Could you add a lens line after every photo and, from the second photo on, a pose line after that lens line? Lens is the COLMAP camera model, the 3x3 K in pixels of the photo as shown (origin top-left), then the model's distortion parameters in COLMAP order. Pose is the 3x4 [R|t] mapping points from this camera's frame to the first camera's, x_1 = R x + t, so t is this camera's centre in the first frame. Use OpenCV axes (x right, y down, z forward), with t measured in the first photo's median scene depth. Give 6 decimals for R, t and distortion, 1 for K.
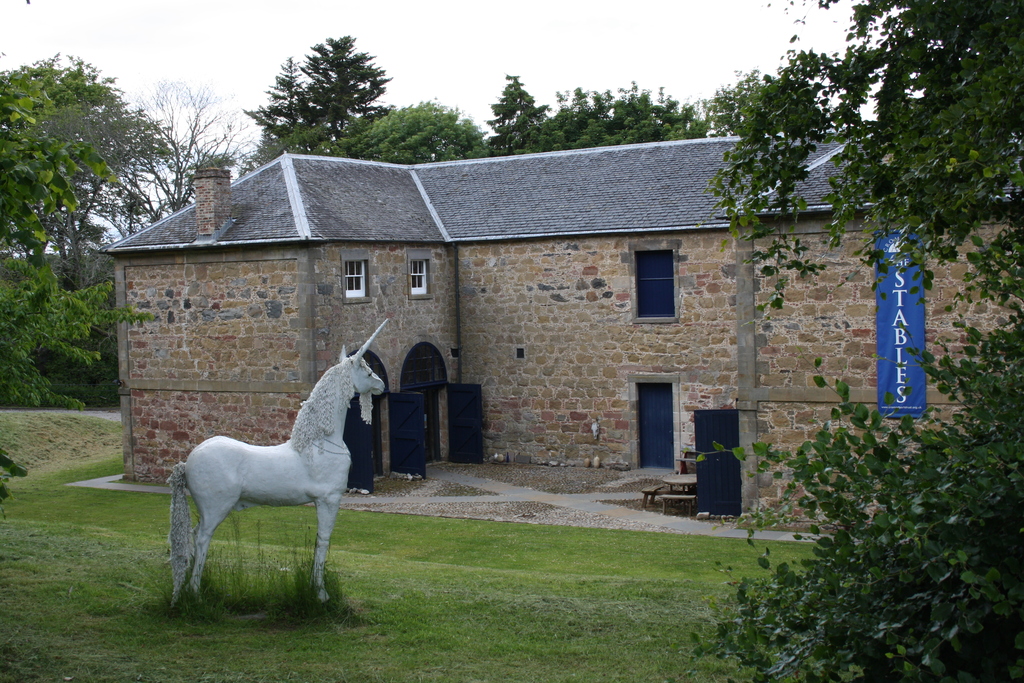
lens RADIAL K [[1392.3, 0, 512.0], [0, 1392.3, 341.5], [0, 0, 1]] dist [-0.045315, 0.010283]
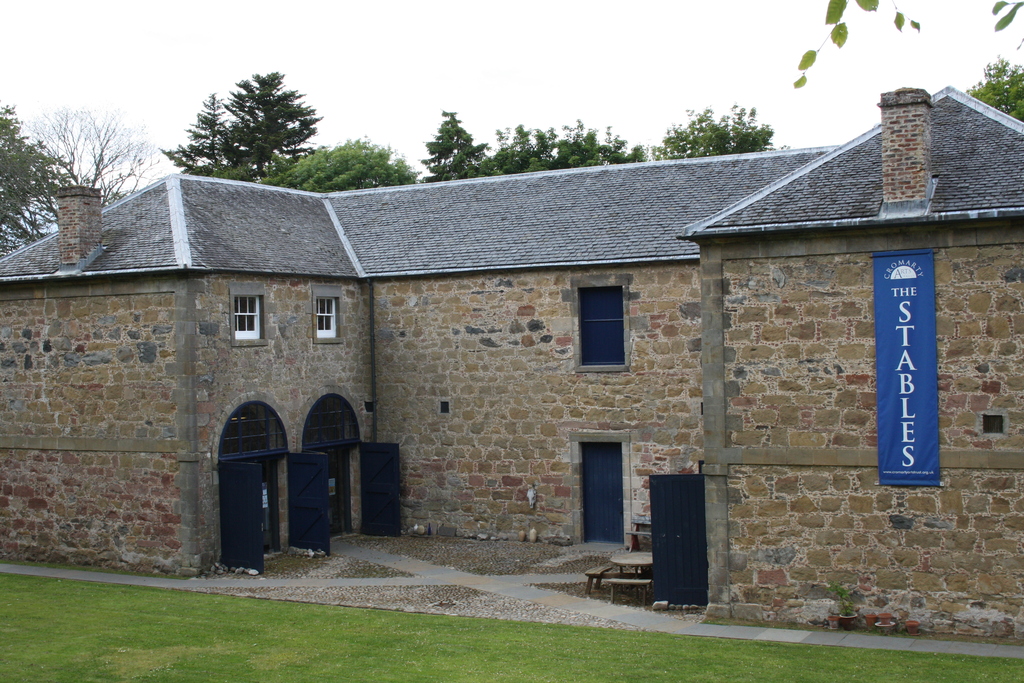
lens RADIAL K [[1392.3, 0, 512.0], [0, 1392.3, 341.5], [0, 0, 1]] dist [-0.045315, 0.010283]
pose [[0.999260, 0.005509, 0.038065, 0.015447], [-0.003825, 0.999016, -0.044184, 0.006066], [-0.038271, 0.044005, 0.998298, 0.150659]]
